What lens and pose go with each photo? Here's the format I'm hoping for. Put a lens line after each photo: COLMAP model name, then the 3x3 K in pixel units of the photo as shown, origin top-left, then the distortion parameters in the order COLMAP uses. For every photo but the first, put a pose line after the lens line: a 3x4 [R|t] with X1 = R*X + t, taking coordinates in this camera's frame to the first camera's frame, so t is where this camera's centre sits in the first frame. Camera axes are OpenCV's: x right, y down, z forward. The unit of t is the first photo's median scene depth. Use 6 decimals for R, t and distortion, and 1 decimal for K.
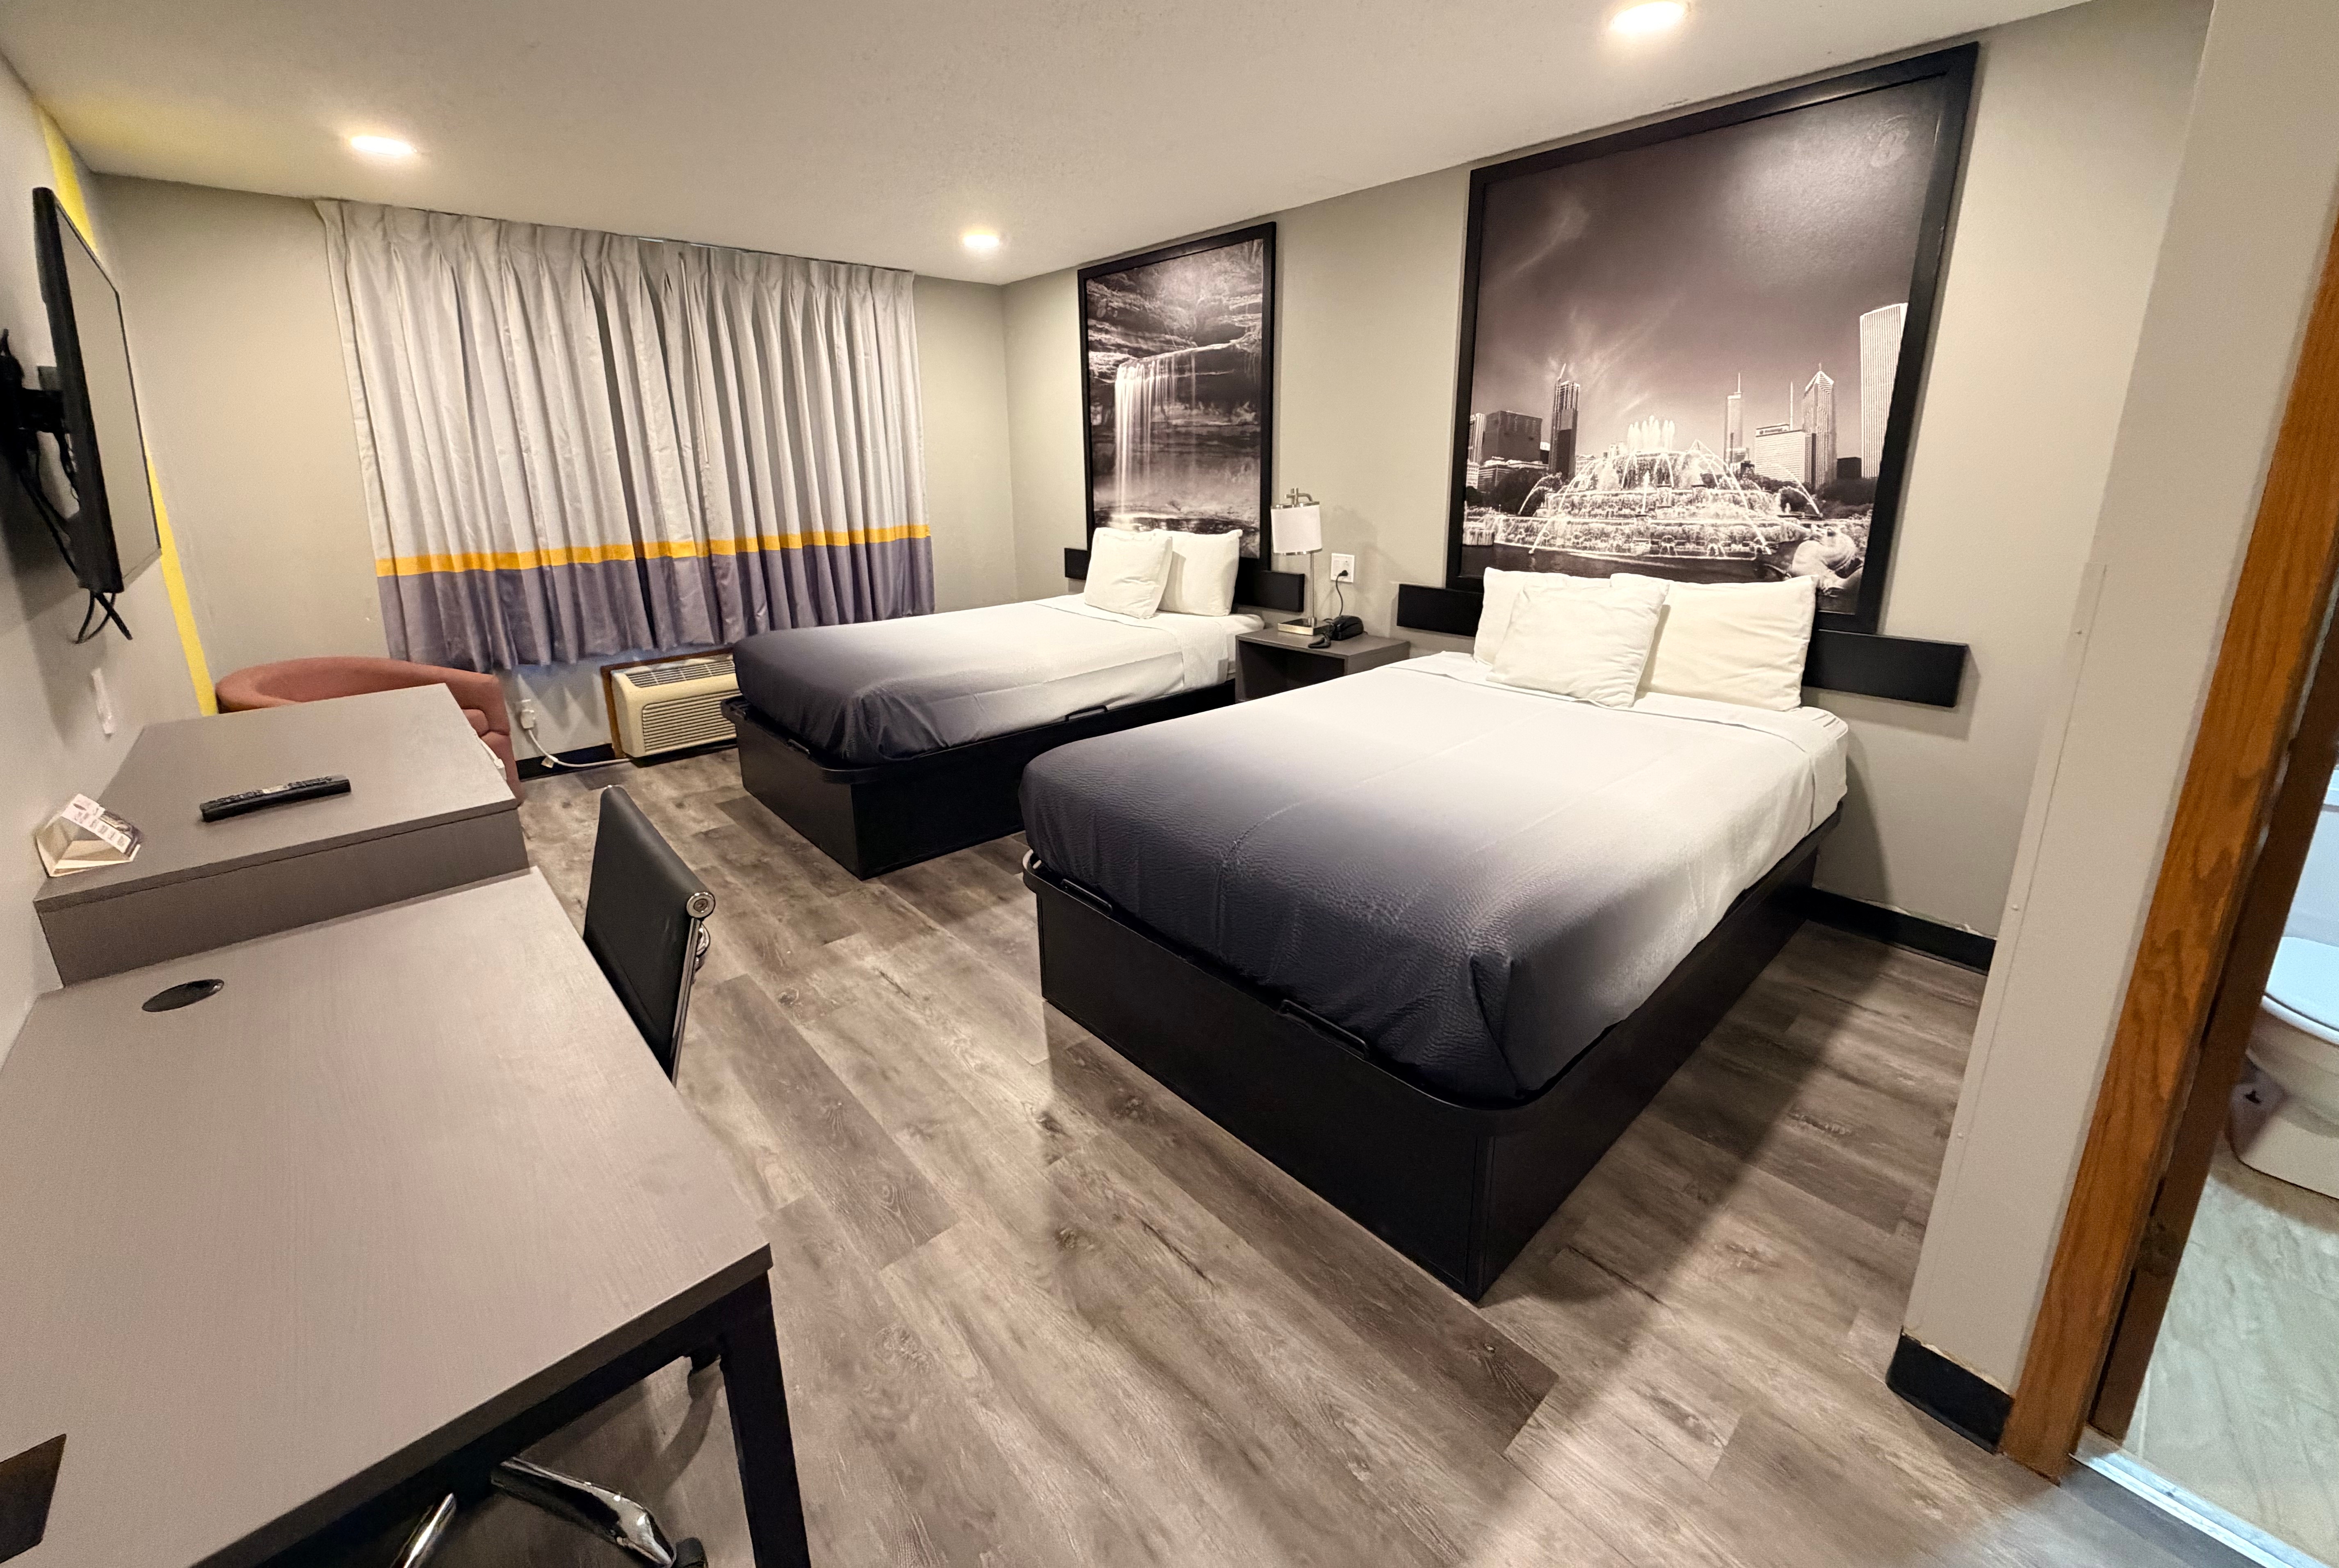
lens RADIAL K [[931.2, 0, 1169.7], [0, 931.2, 686.5], [0, 0, 1]] dist [0.000469, 0.000029]
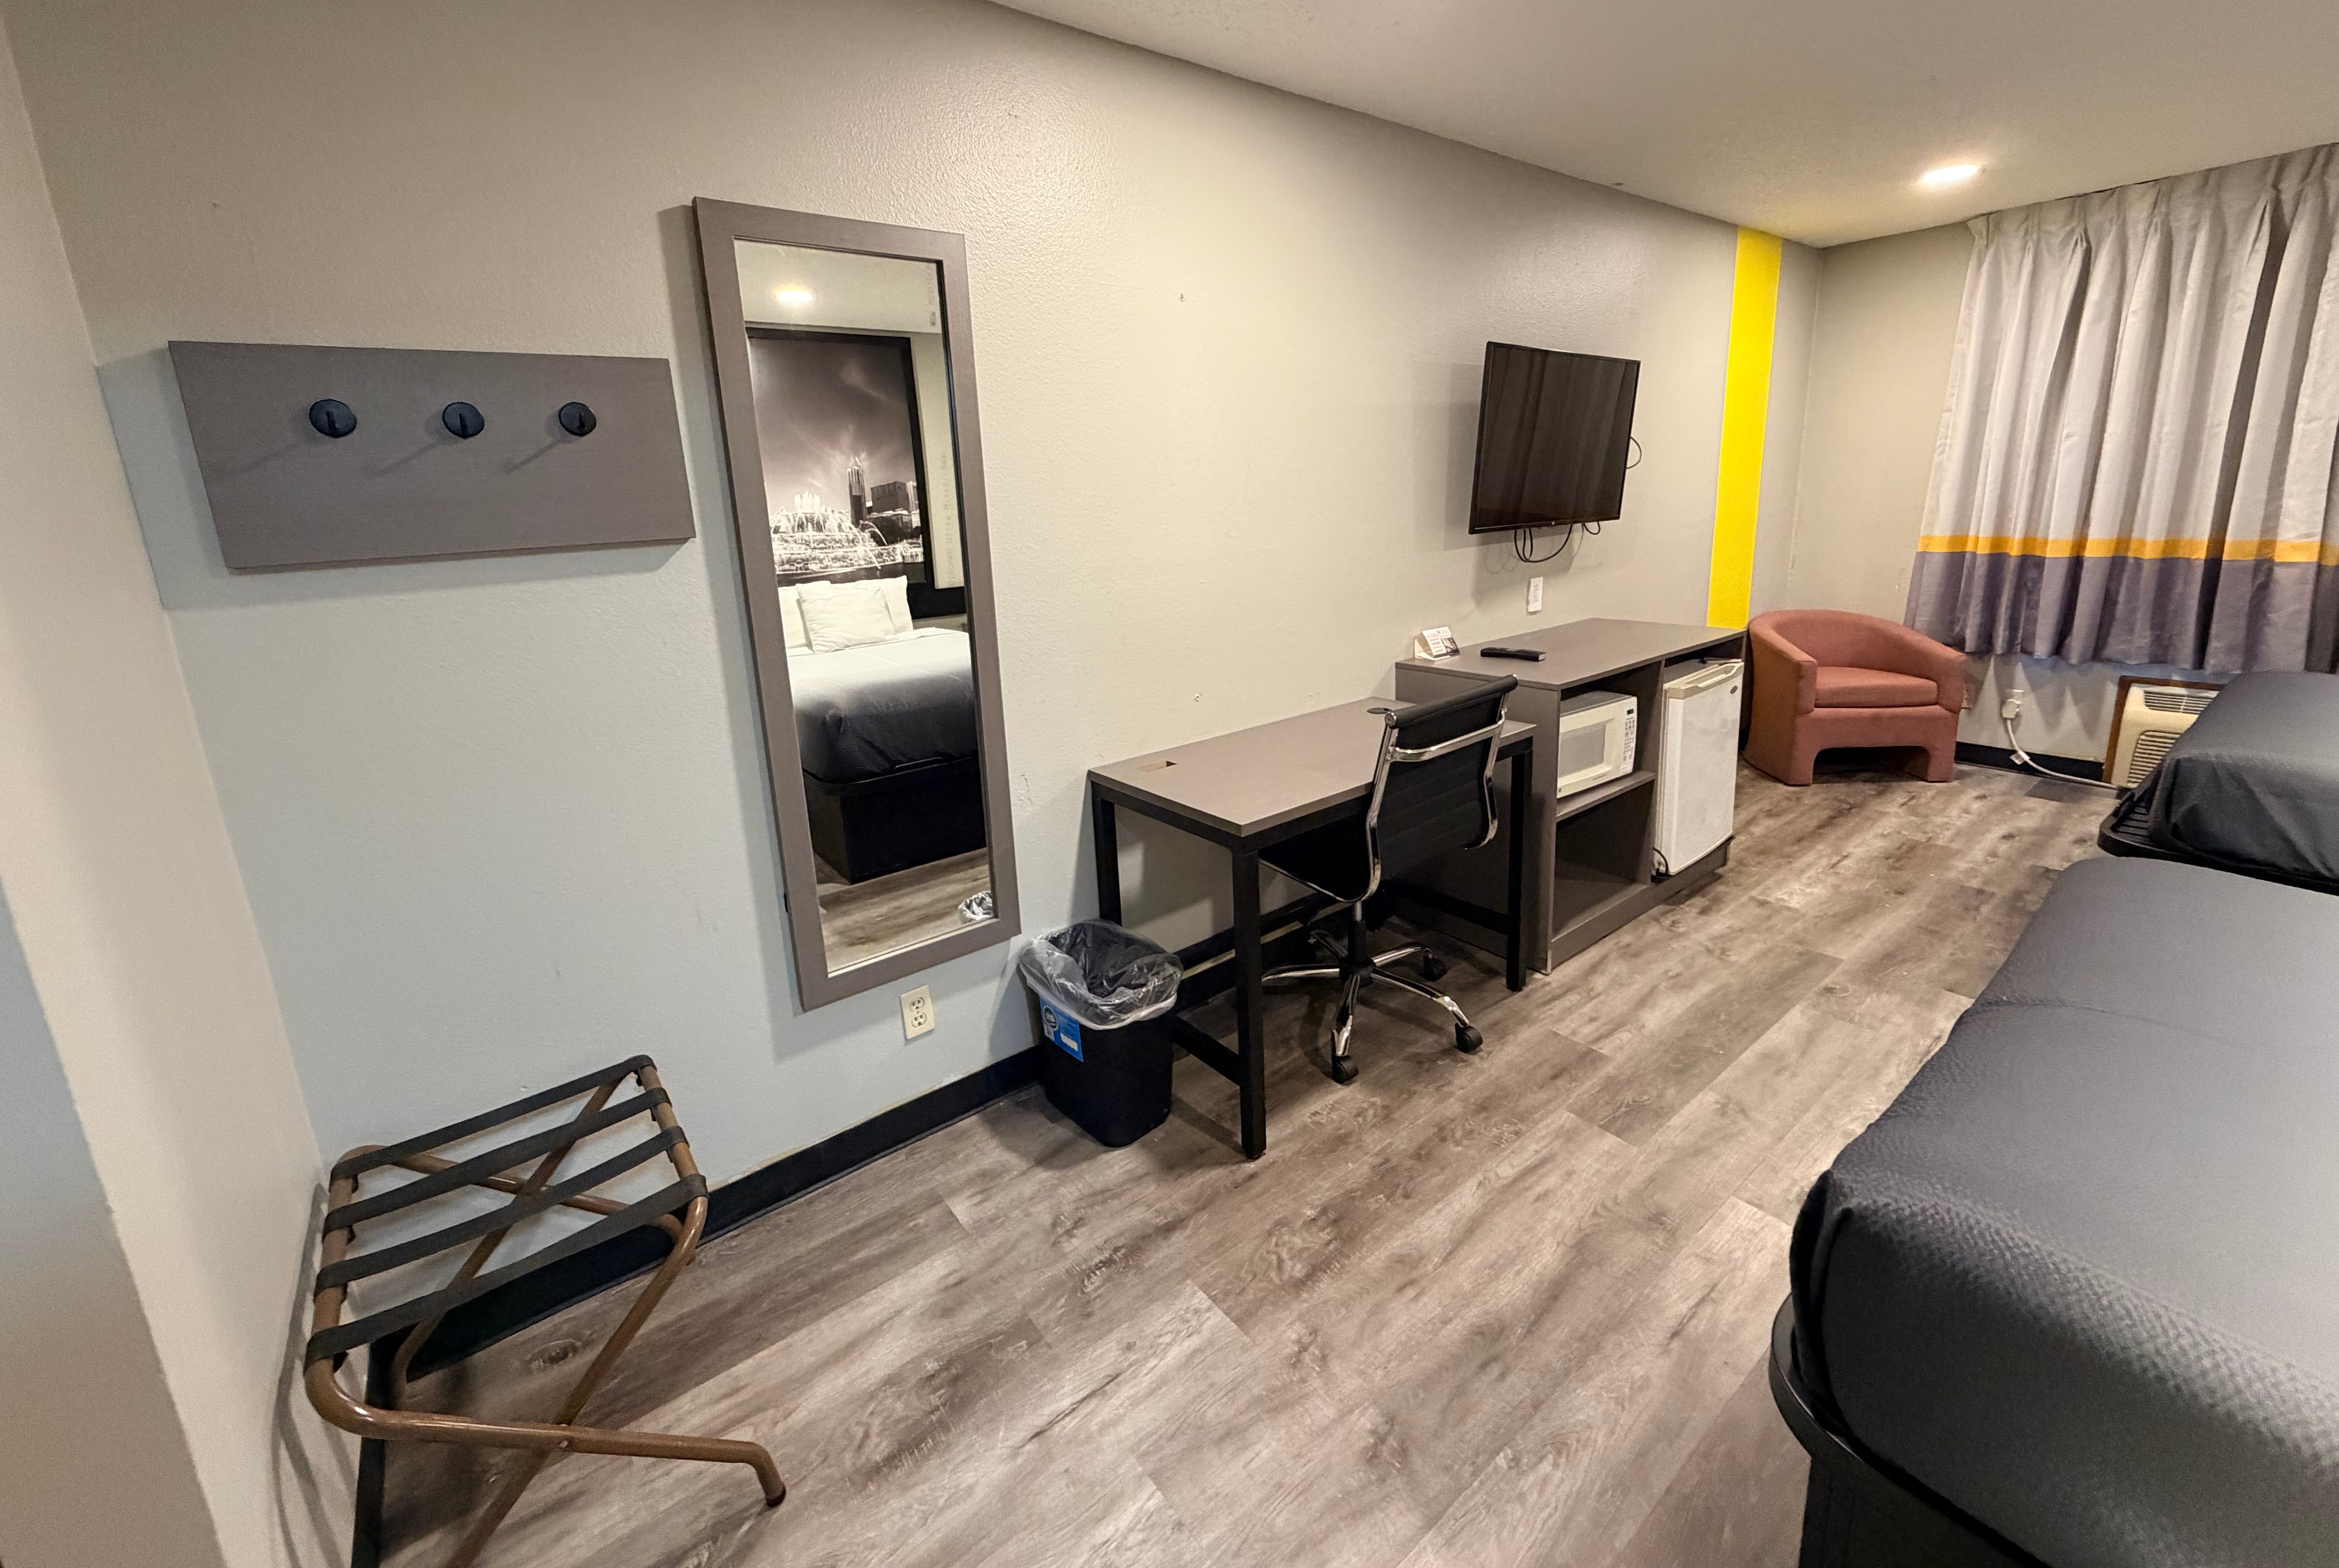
lens RADIAL K [[929.0, 0, 1167.4], [0, 929.0, 696.7], [0, 0, 1]] dist [0.000525, 0.000015]
pose [[-0.076372, 0.231469, -0.969840, 0.404394], [-0.193744, 0.950696, 0.242157, -0.052782], [0.978075, 0.206395, -0.027761, 0.191877]]
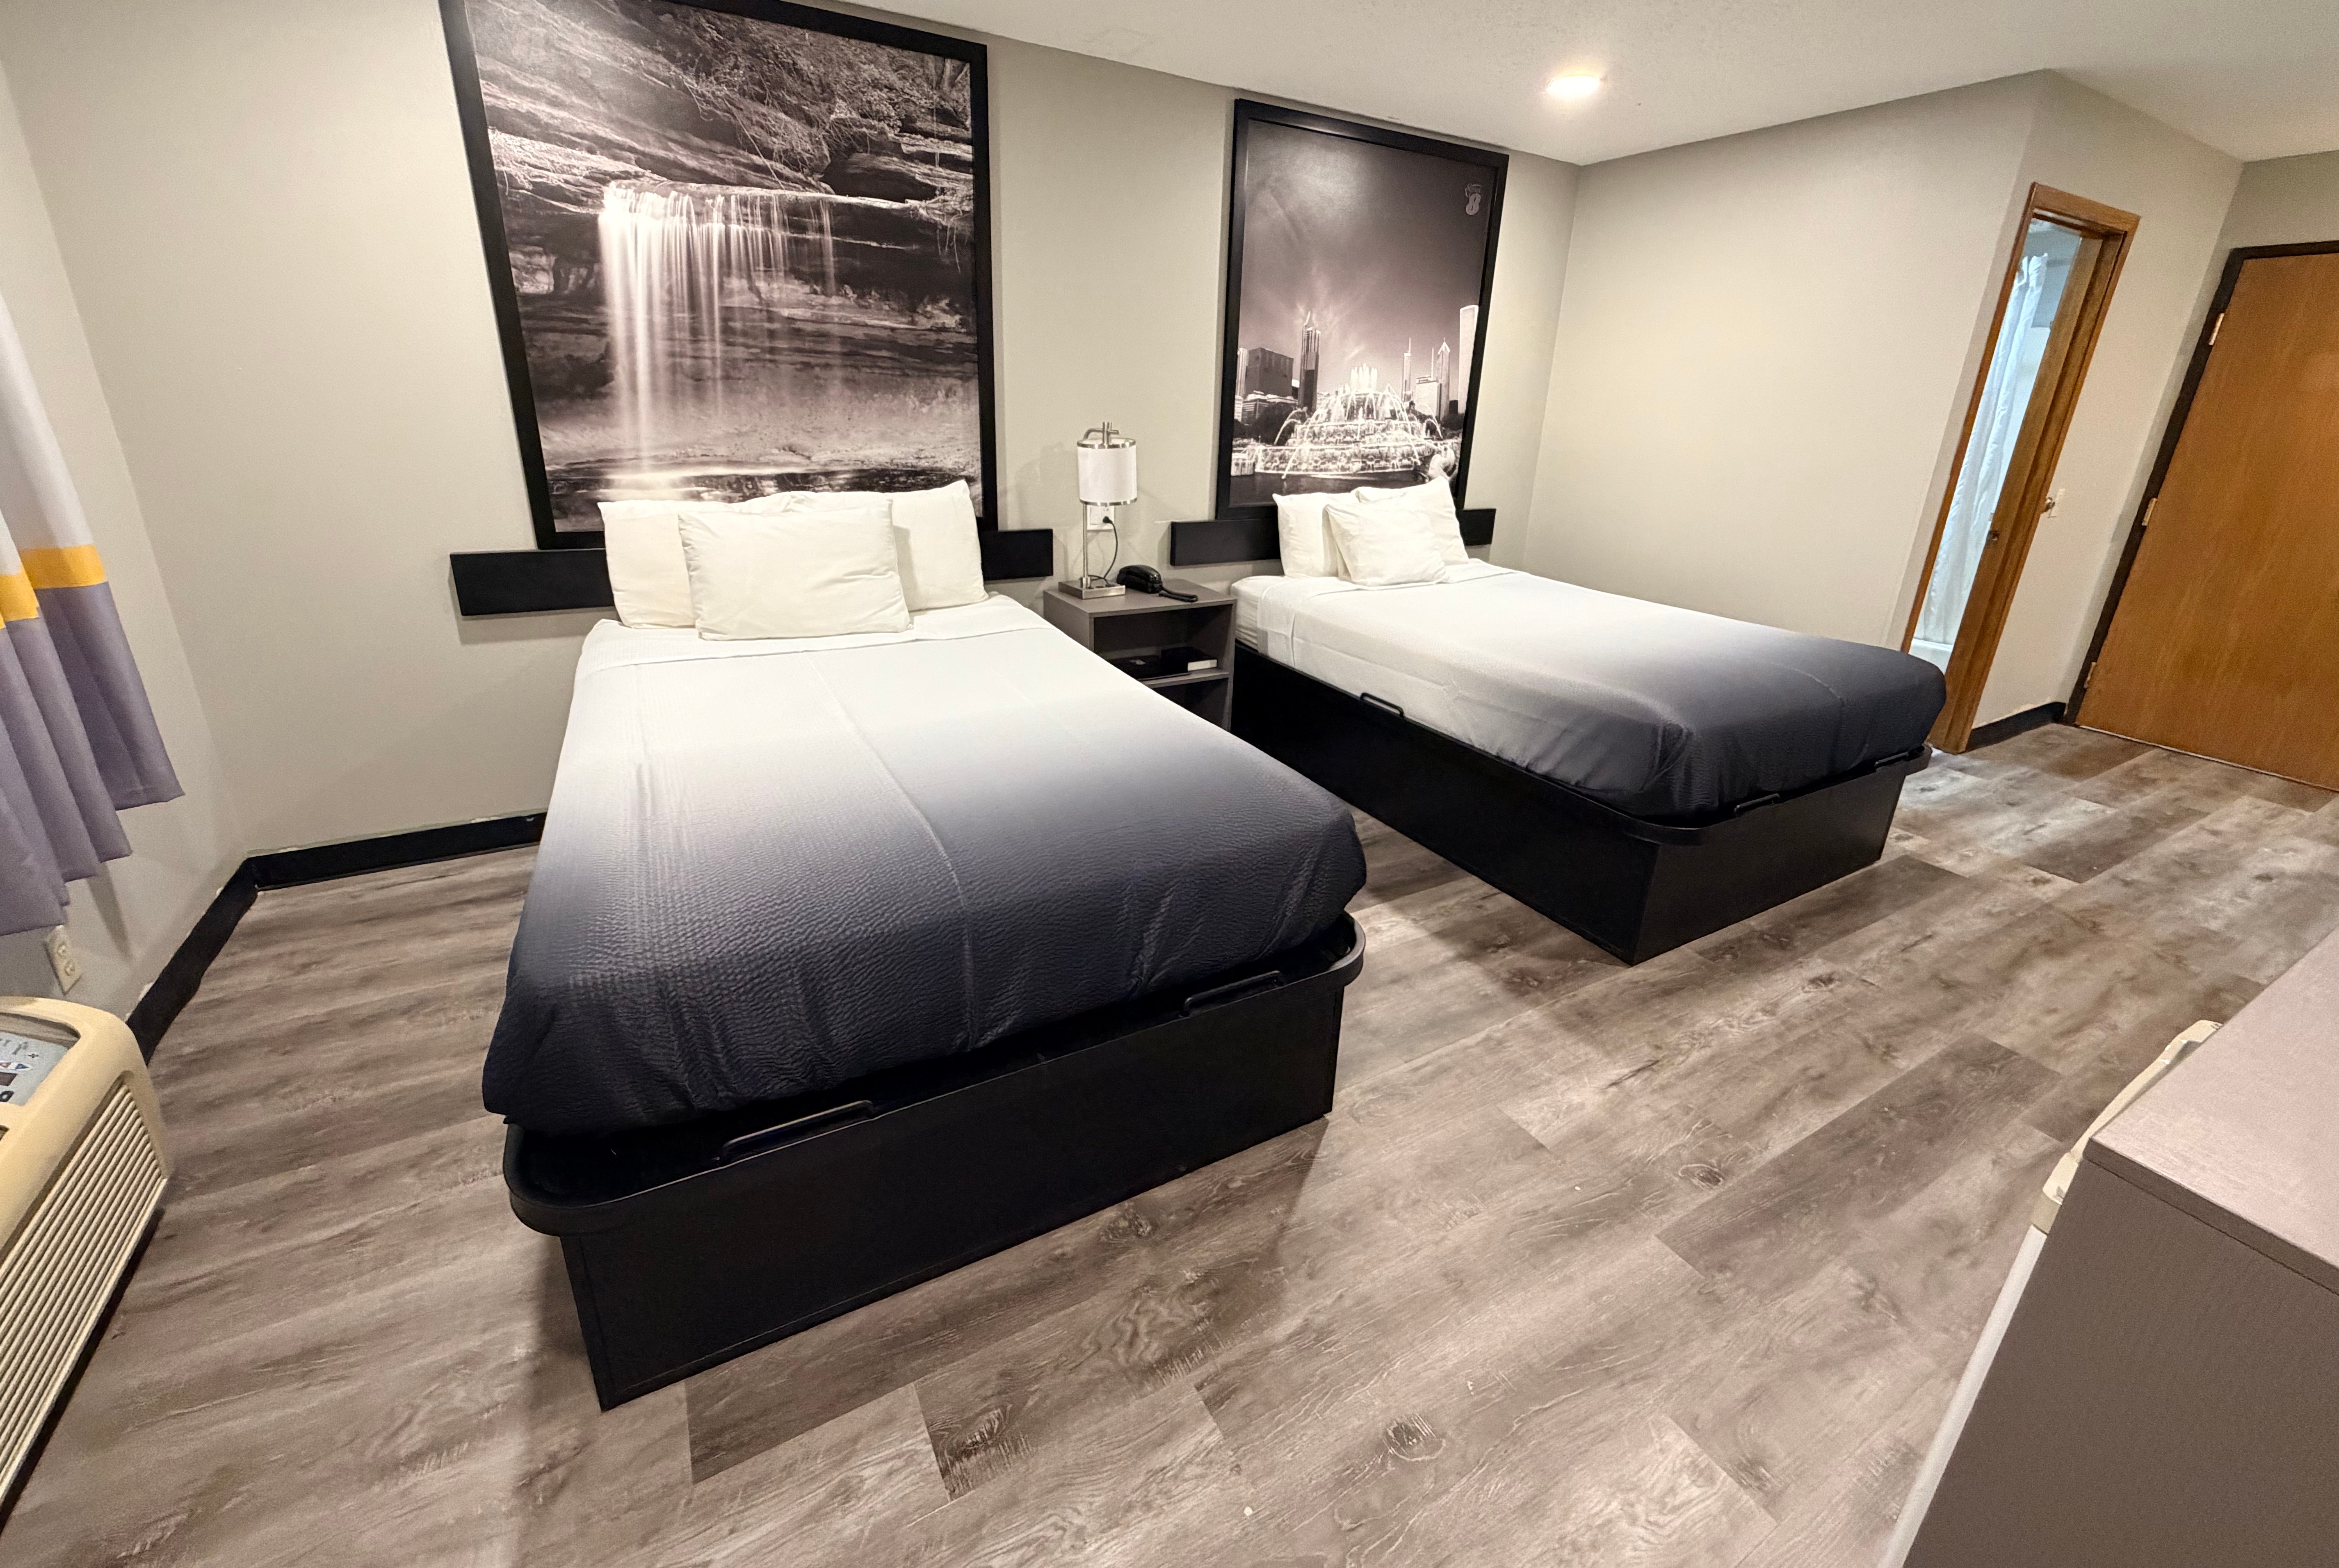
lens RADIAL K [[929.1, 0, 1167.4], [0, 929.1, 696.7], [0, 0, 1]] dist [0.000525, 0.000015]
pose [[0.220894, -0.287487, 0.931964, -0.778507], [0.202082, 0.948323, 0.244636, -0.194052], [-0.954132, 0.134295, 0.267575, 0.853869]]
